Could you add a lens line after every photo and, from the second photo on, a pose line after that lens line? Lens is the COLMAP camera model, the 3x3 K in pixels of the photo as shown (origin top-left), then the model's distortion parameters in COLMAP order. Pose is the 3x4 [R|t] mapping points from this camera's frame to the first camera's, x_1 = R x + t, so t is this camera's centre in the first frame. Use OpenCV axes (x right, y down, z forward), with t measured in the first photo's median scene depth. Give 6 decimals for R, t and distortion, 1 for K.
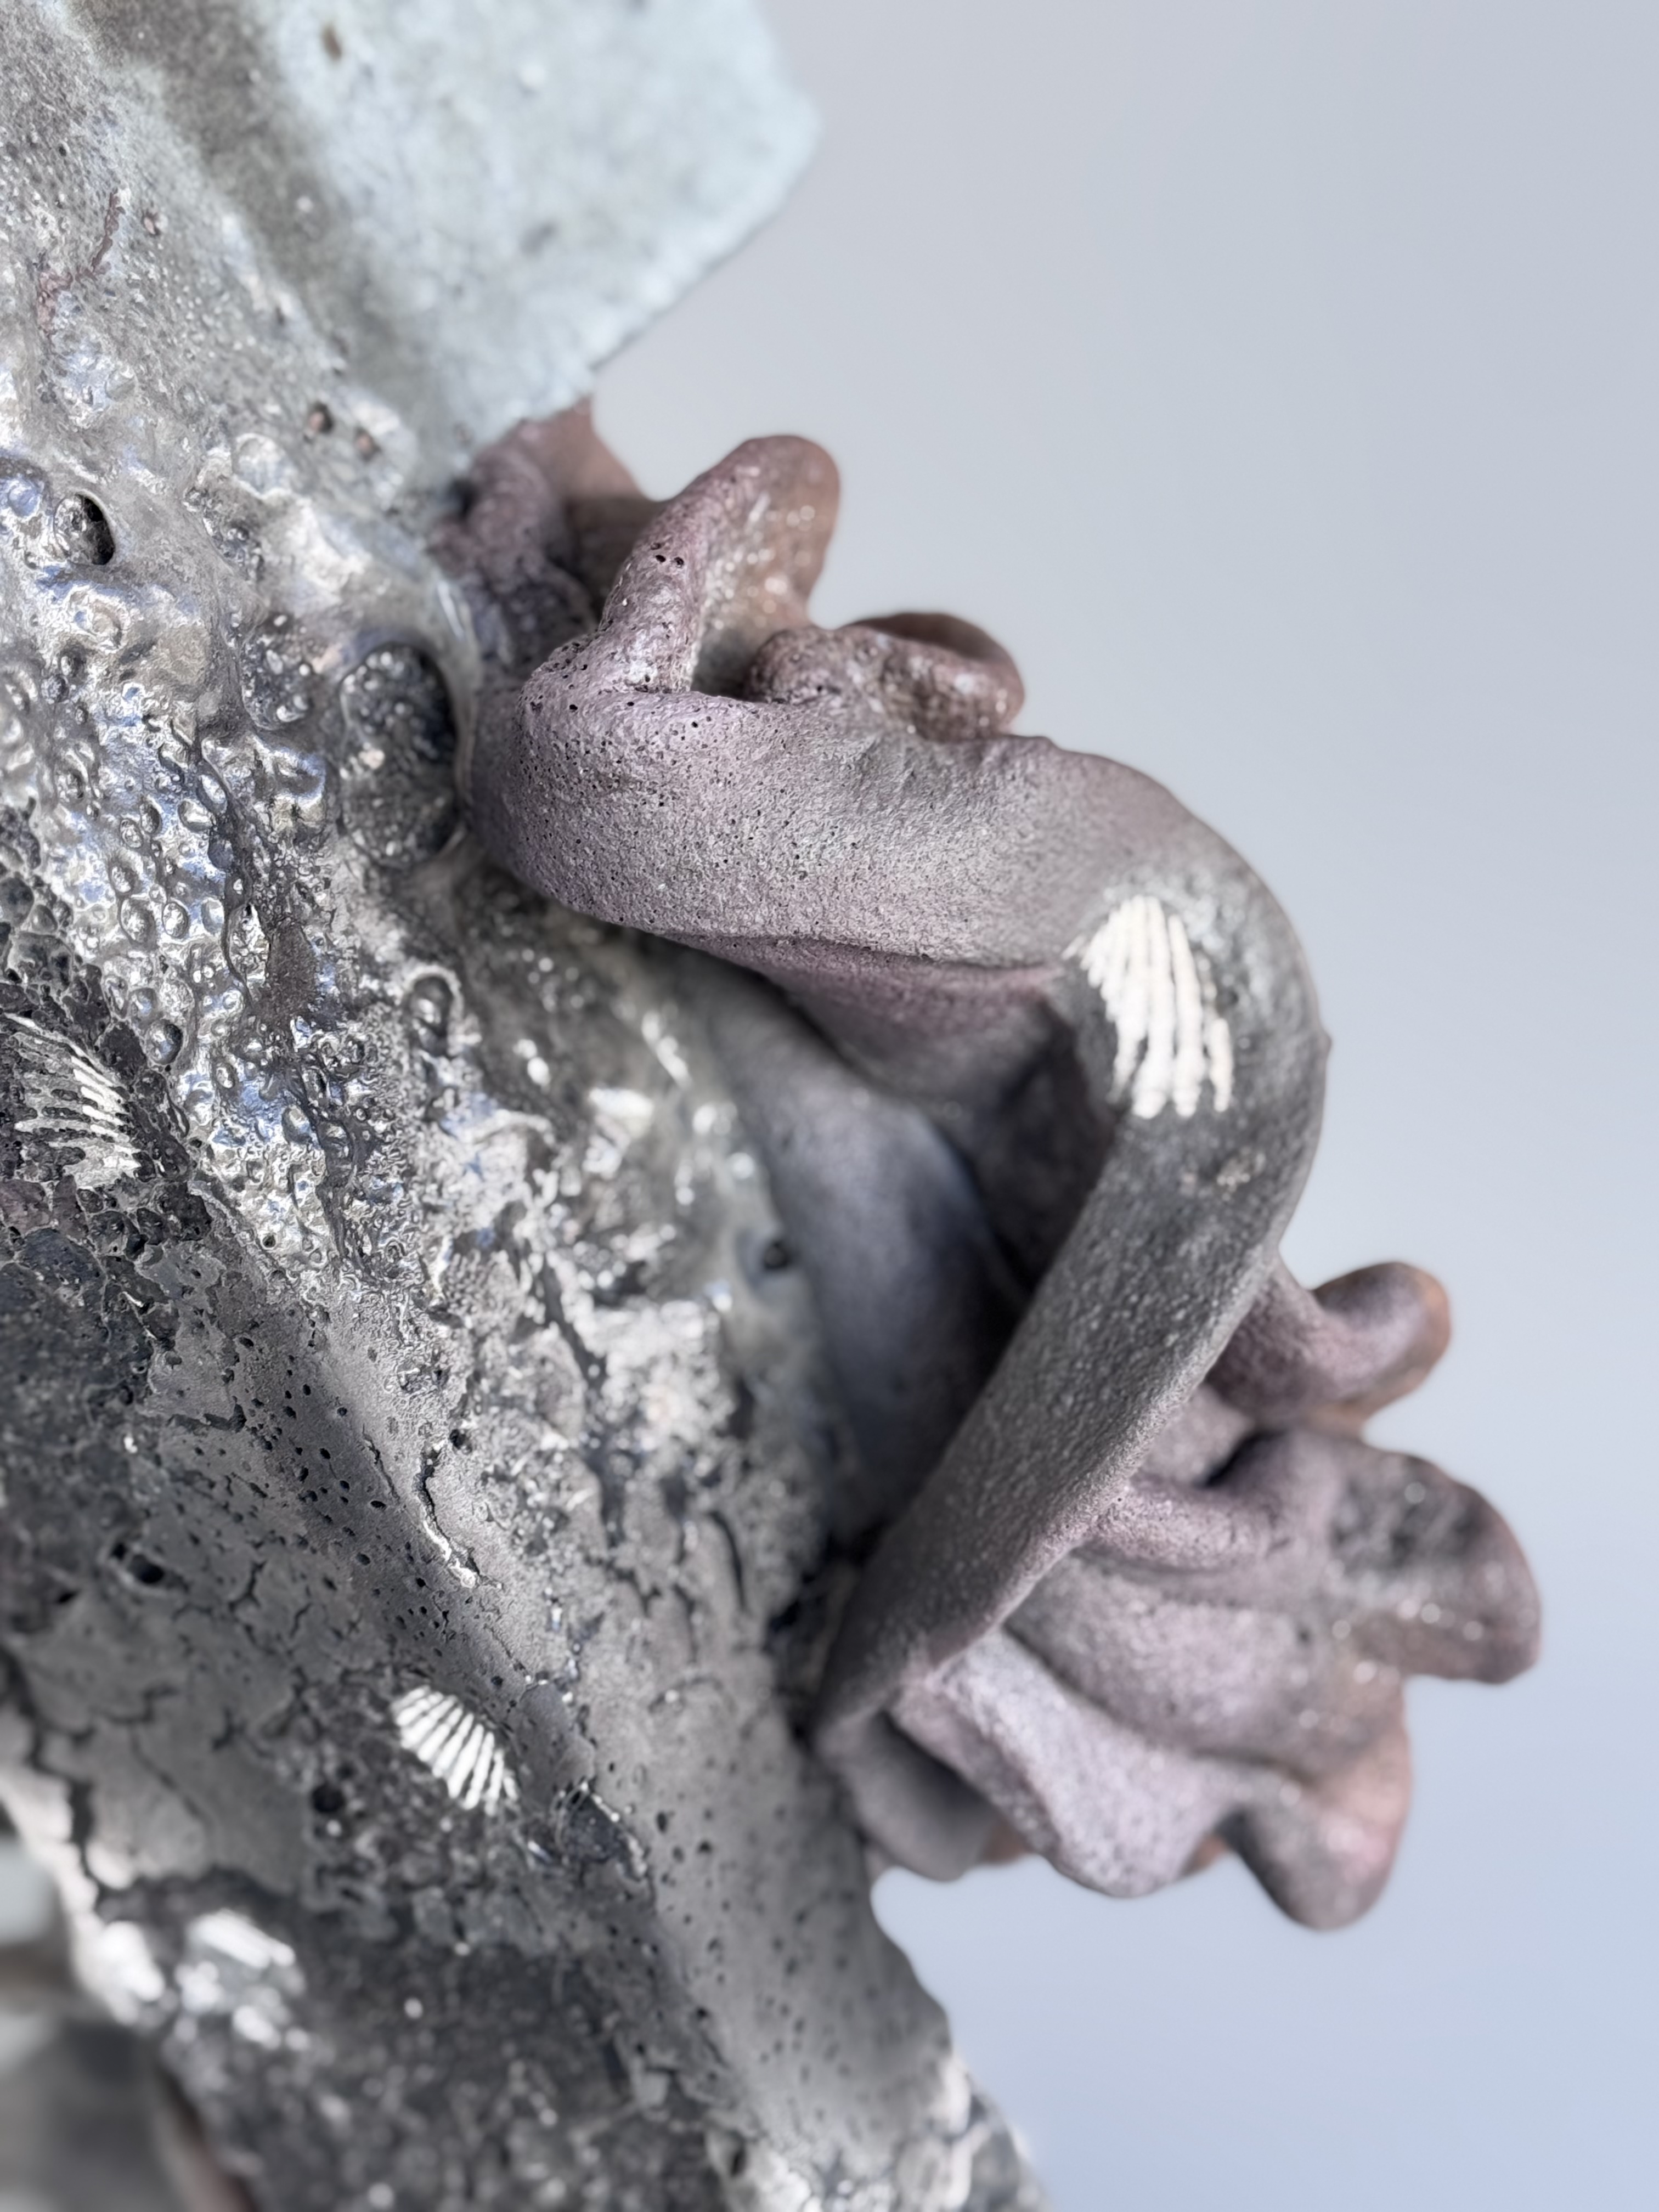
lens RADIAL K [[3926.0, 0, 827.7], [0, 3926.0, 1099.1], [0, 0, 1]] dist [0.073470, 0.000000]
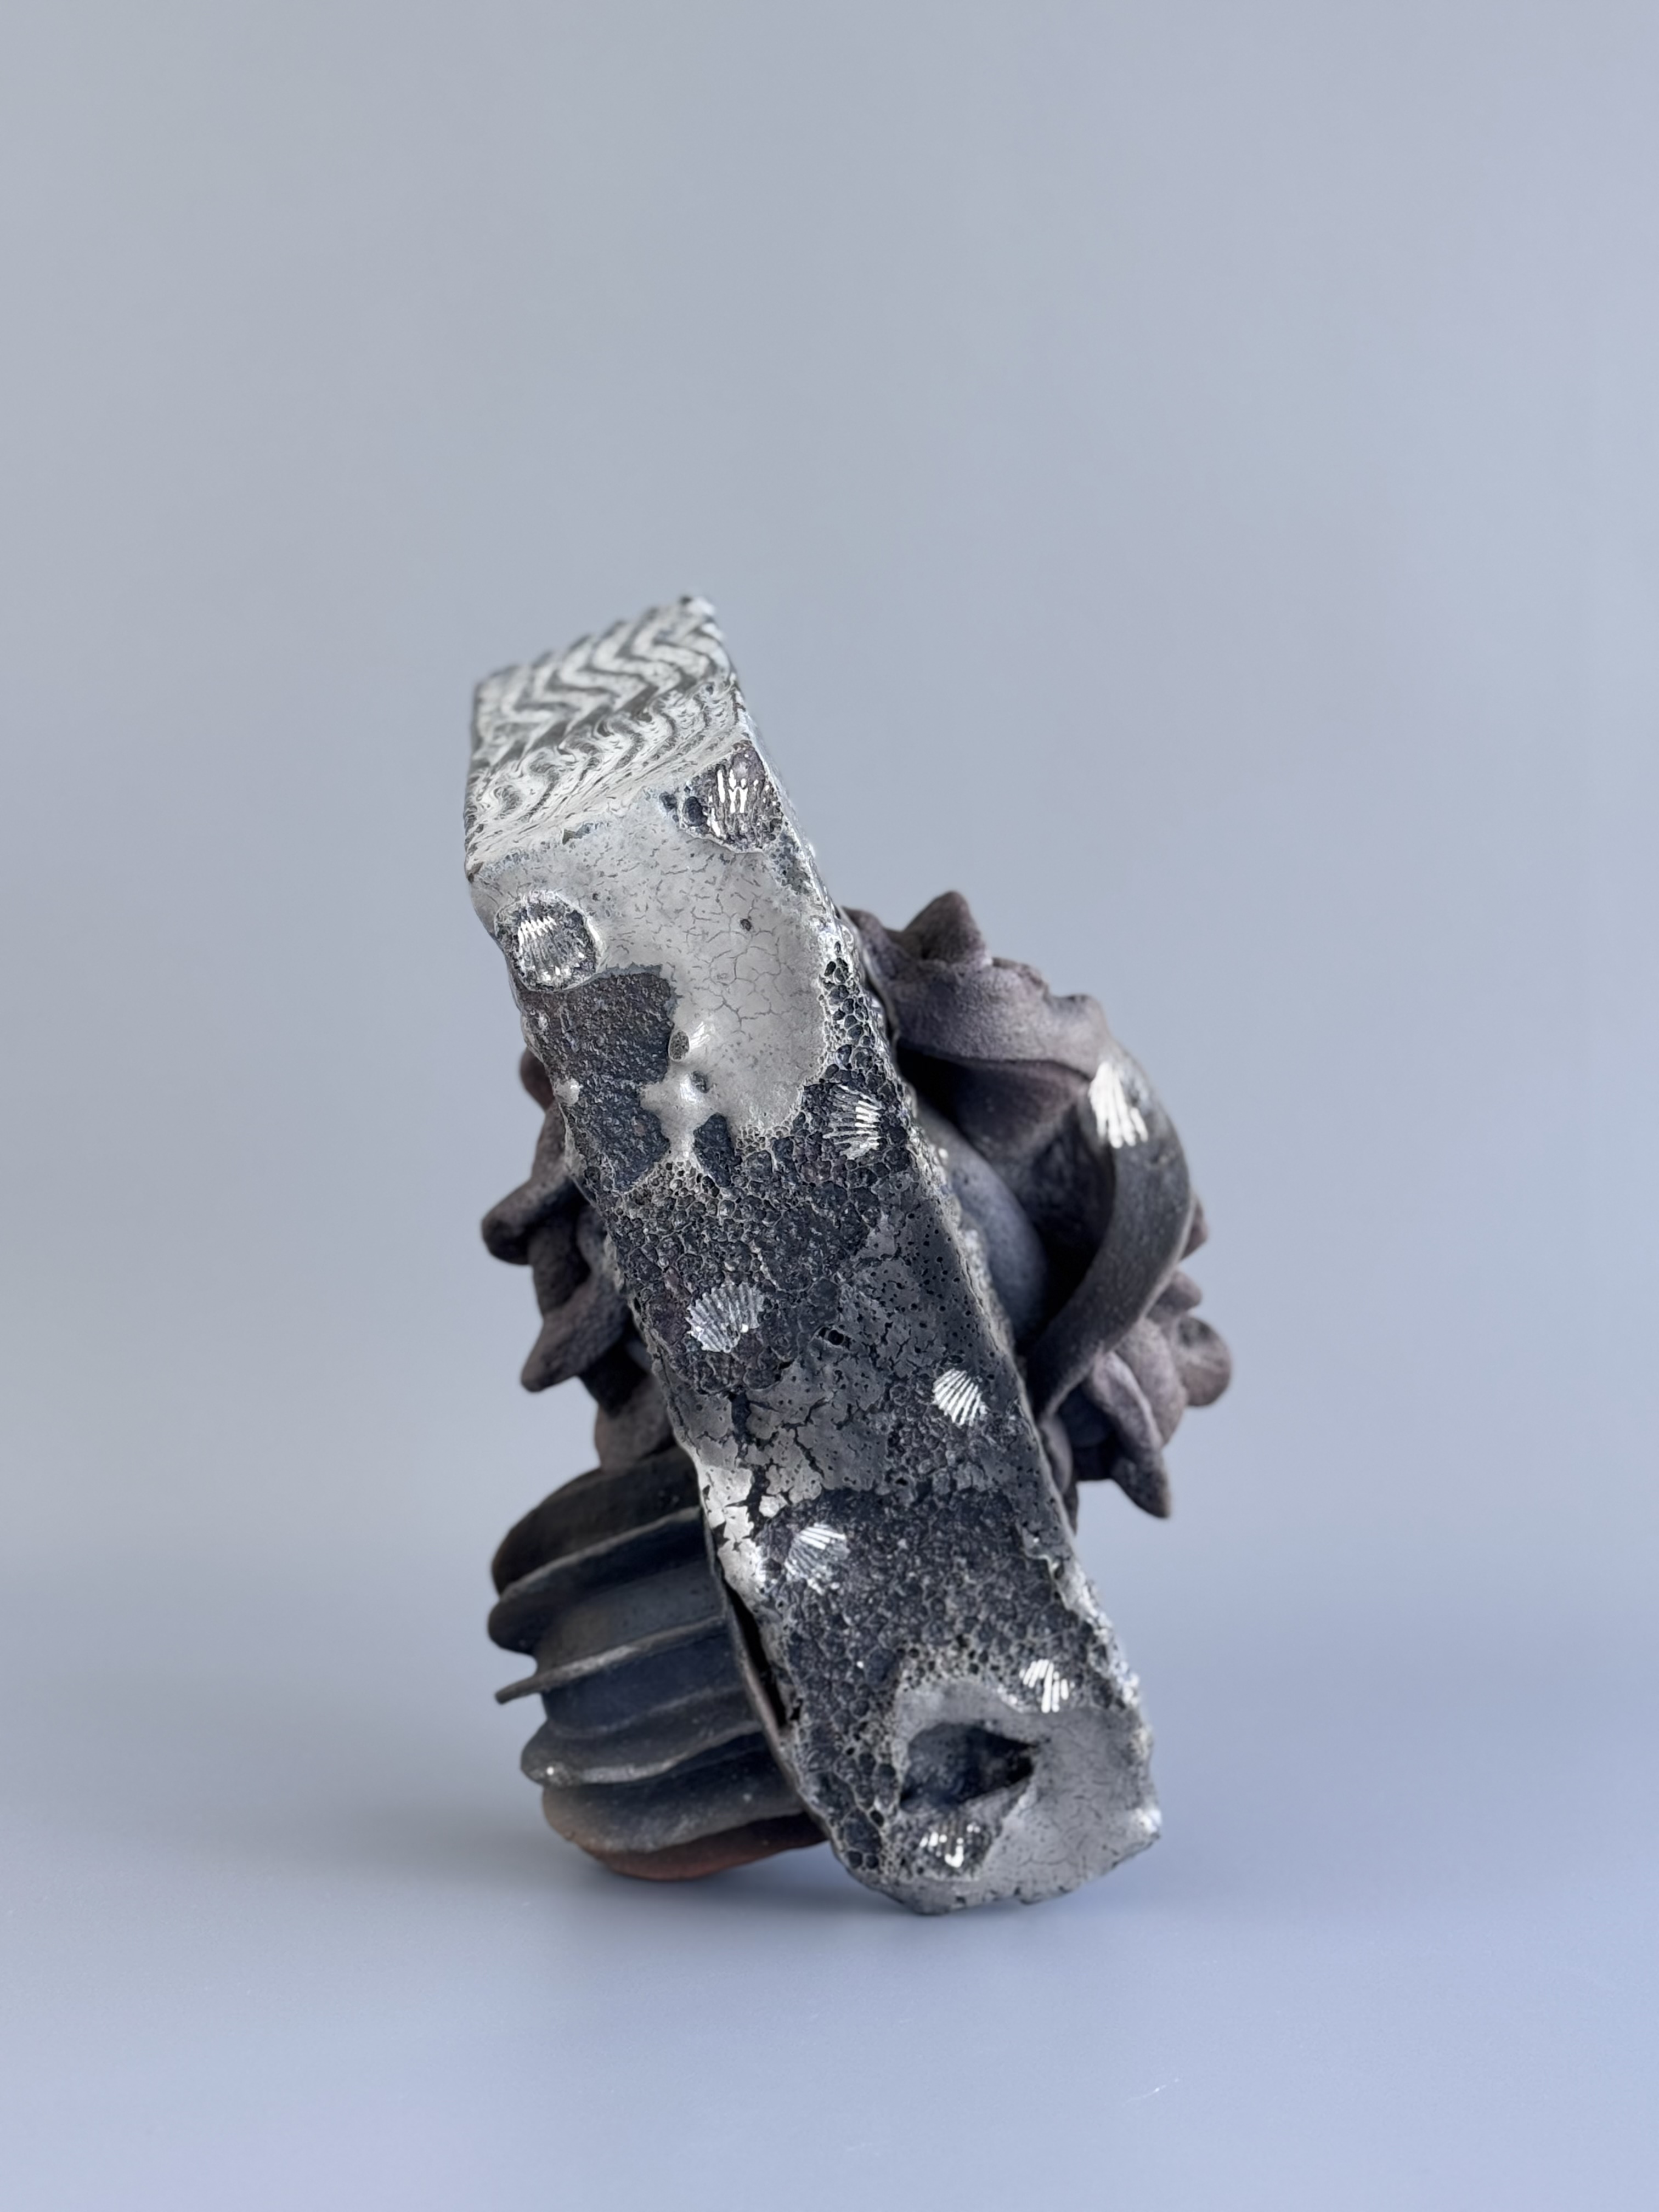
lens RADIAL K [[3926.0, 0, 830.8], [0, 3926.0, 1108.1], [0, 0, 1]] dist [0.073470, 0.000000]
pose [[0.851686, -0.043103, 0.522277, -1.428644], [0.173773, 0.963454, -0.203861, 0.474498], [-0.494403, 0.264383, 0.828050, -1.033597]]
